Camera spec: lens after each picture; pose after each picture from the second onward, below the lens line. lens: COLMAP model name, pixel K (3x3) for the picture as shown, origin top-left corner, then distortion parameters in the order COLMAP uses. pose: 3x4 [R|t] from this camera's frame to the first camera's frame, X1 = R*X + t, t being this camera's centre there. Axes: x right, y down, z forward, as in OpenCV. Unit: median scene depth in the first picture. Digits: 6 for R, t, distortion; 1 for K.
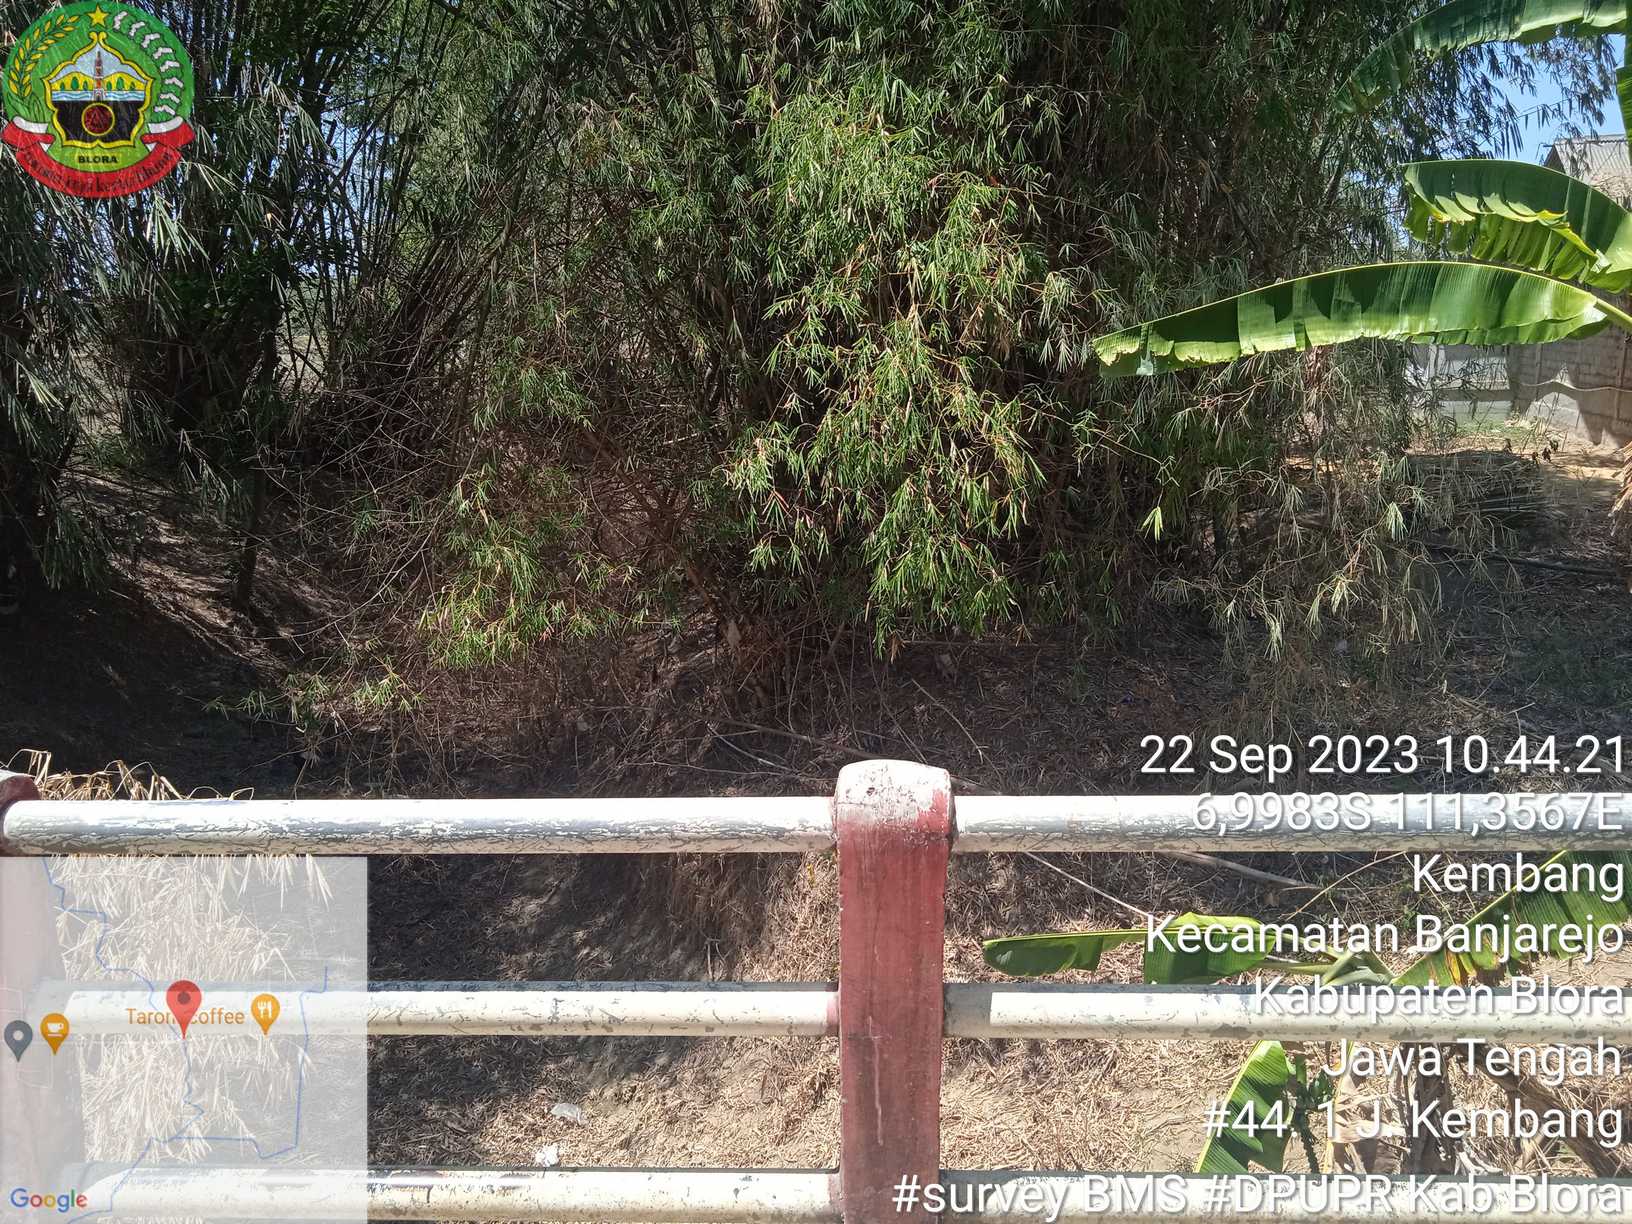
lens RADIAL K [[1356.3, 0, 771.9], [0, 1356.3, 614.8], [0, 0, 1]] dist [0.029740, -0.026654]
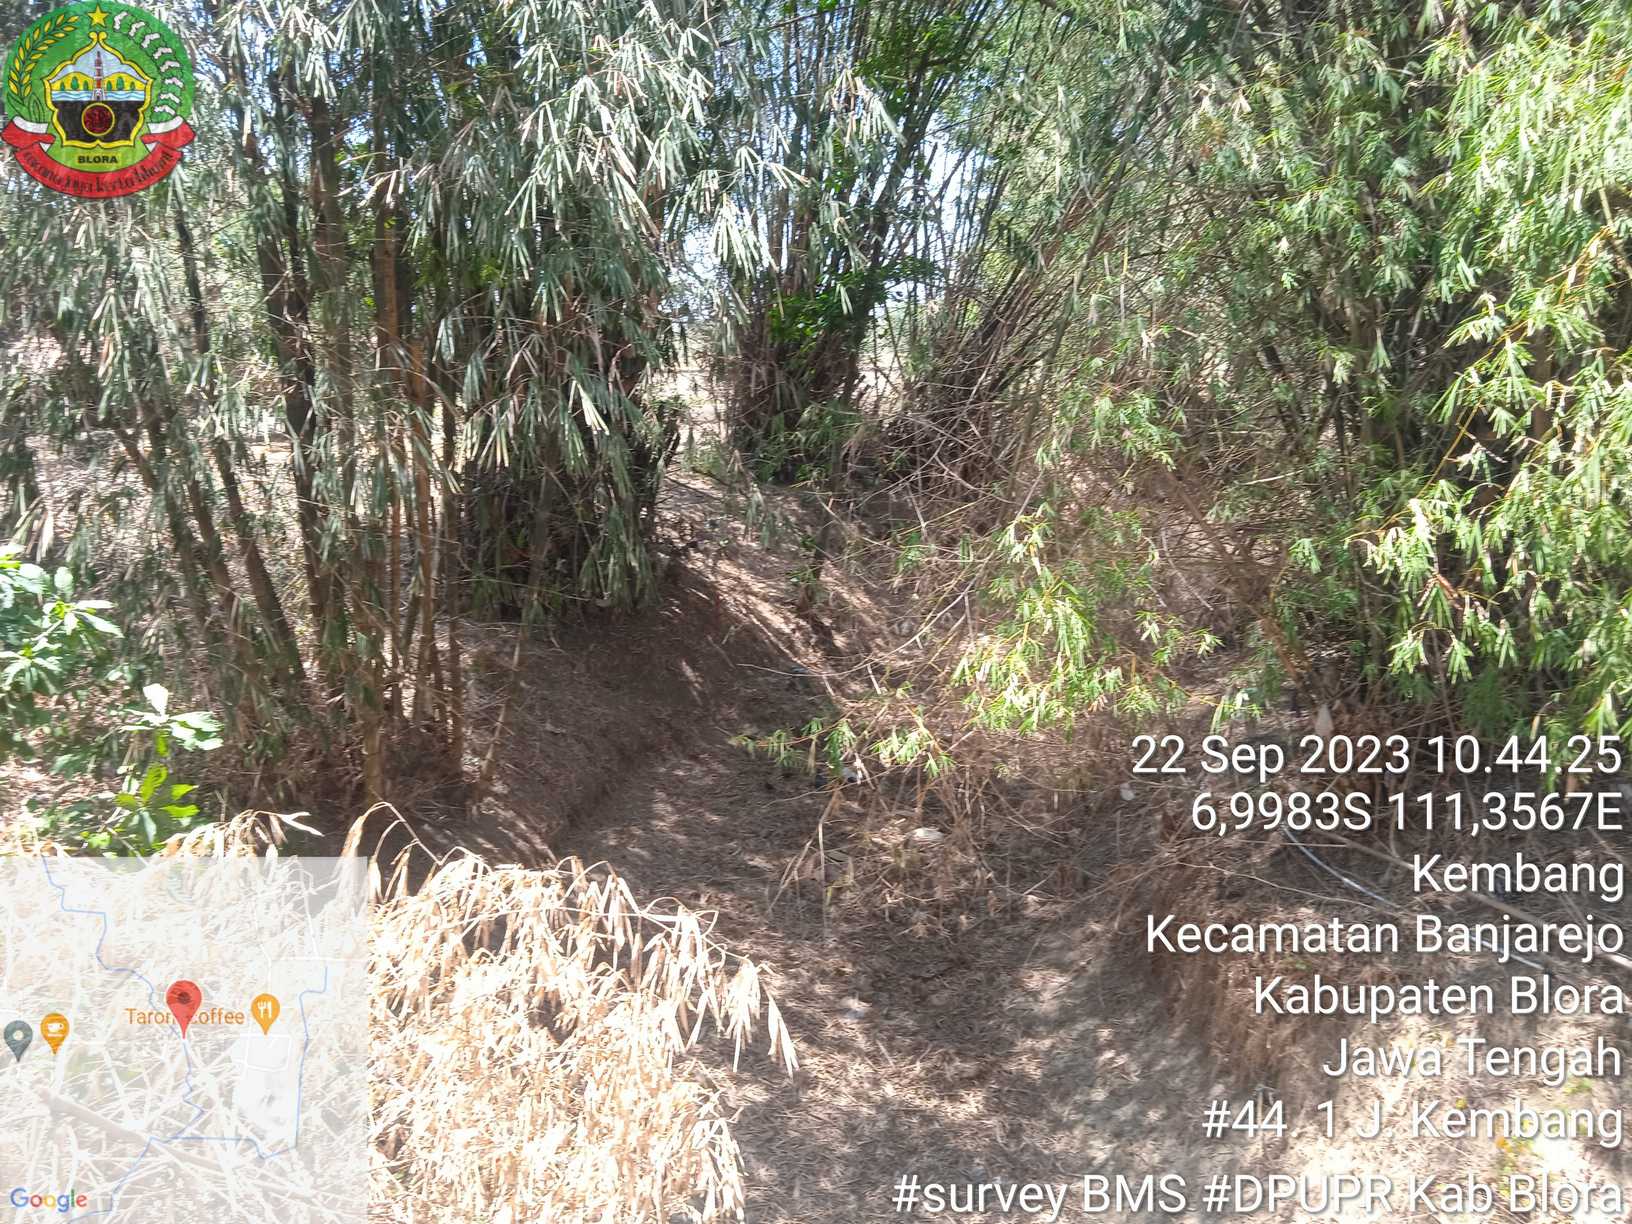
lens RADIAL K [[1356.3, 0, 771.9], [0, 1356.3, 614.8], [0, 0, 1]] dist [0.029740, -0.026654]
pose [[0.916111, 0.086634, -0.391453, -0.020515], [-0.092006, 0.995746, 0.005052, -0.025304], [0.390225, 0.031388, 0.920184, 0.114744]]
